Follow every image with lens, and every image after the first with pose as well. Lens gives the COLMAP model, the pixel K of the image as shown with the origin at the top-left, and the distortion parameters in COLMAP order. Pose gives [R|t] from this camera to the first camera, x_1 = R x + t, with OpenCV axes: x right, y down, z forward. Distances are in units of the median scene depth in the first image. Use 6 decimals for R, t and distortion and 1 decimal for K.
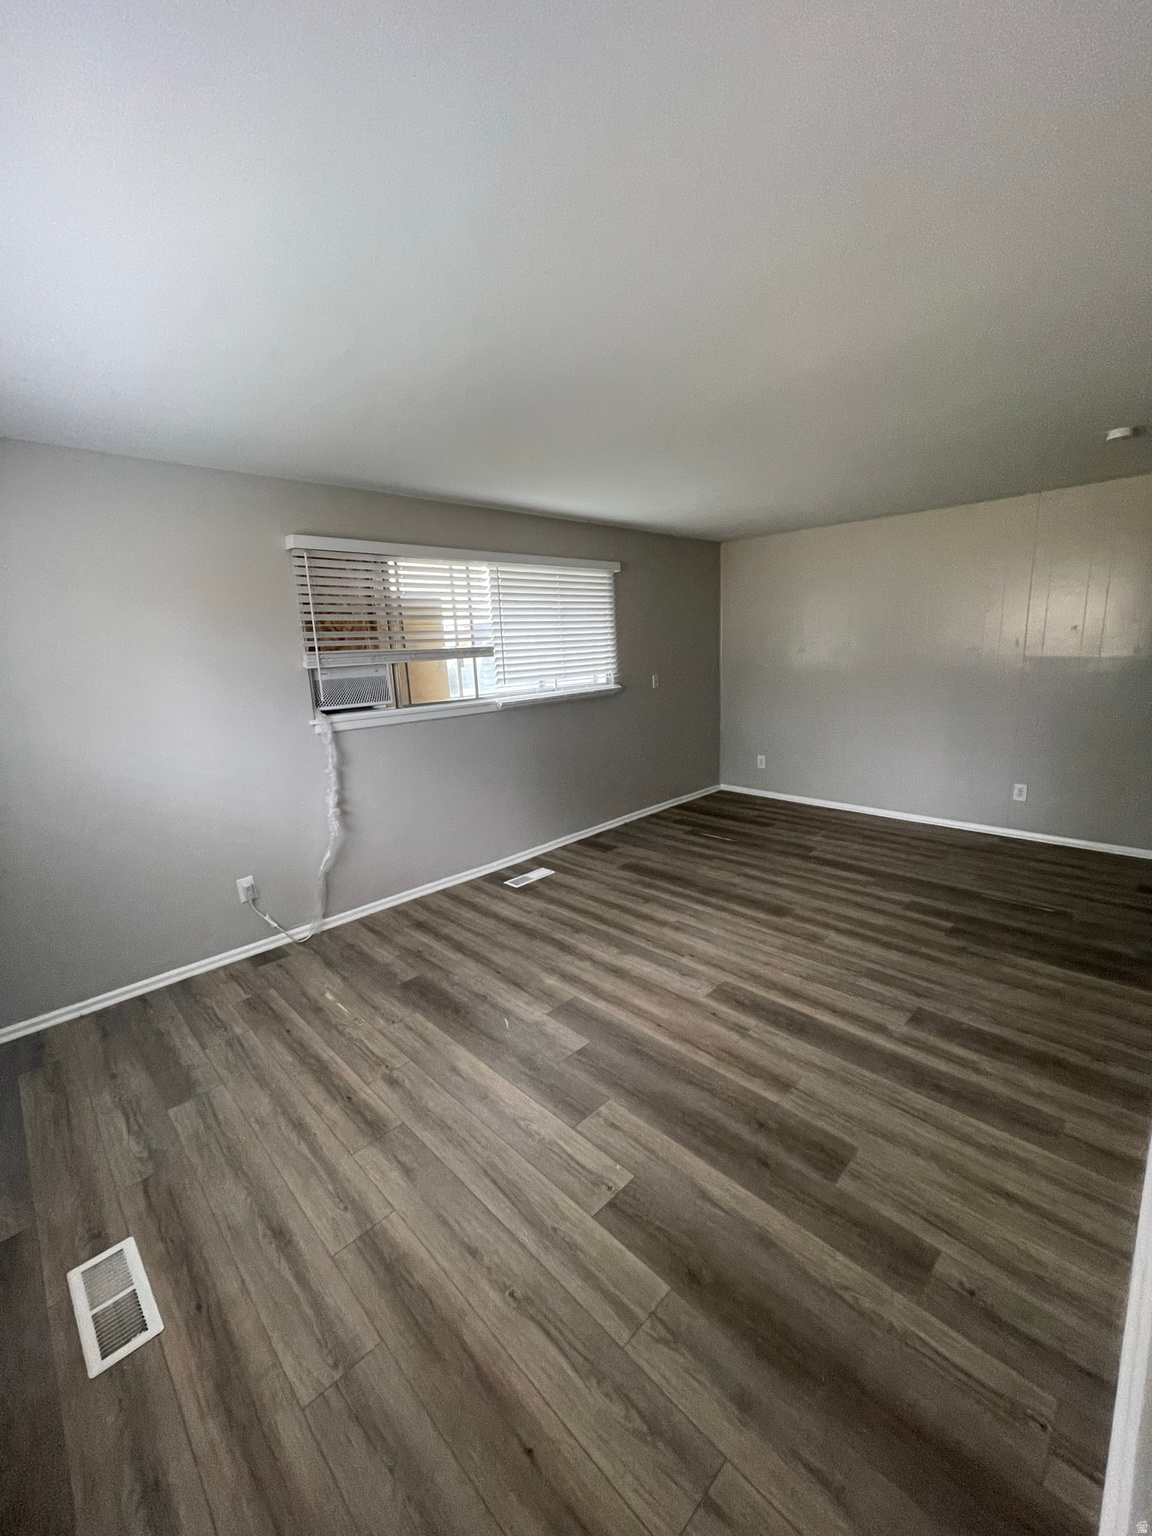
lens RADIAL K [[613.9, 0, 575.7], [0, 613.9, 754.8], [0, 0, 1]] dist [0.001147, 0.000125]
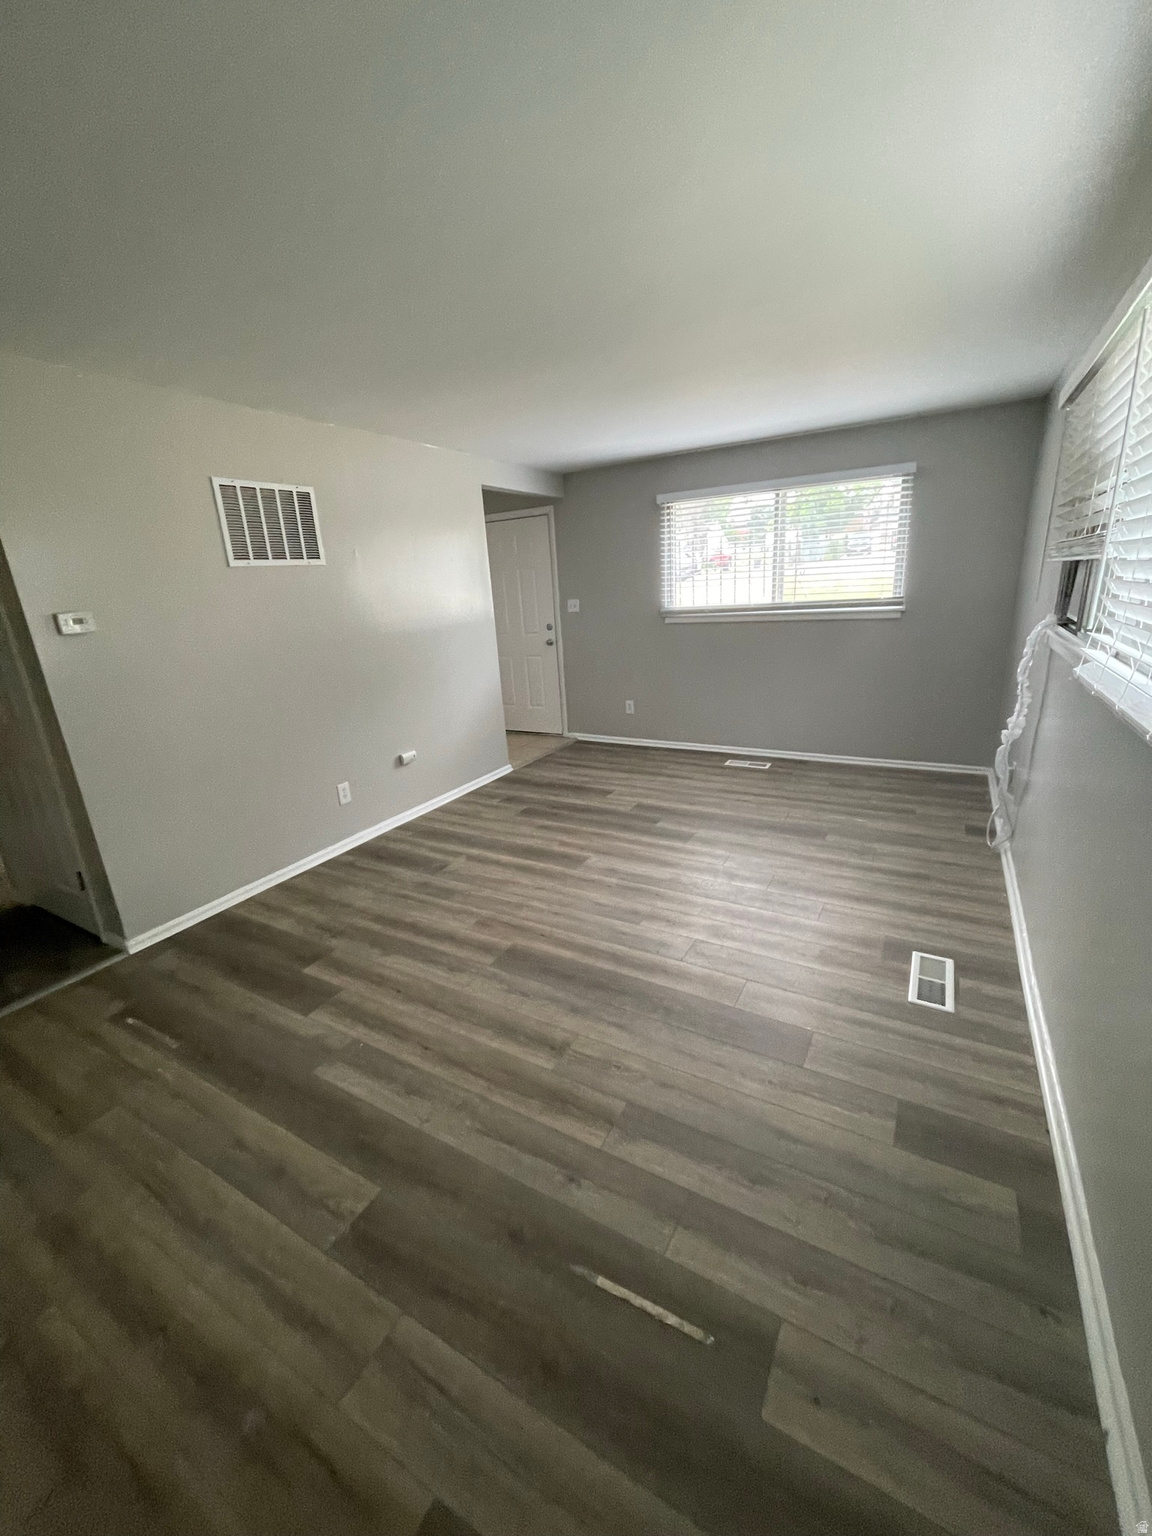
lens RADIAL K [[613.9, 0, 575.7], [0, 613.9, 754.8], [0, 0, 1]] dist [0.001147, 0.000125]
pose [[-0.958435, 0.162282, -0.234665, 0.485042], [0.042881, 0.895074, 0.443851, -0.355582], [0.282072, 0.415340, -0.864828, 1.925075]]
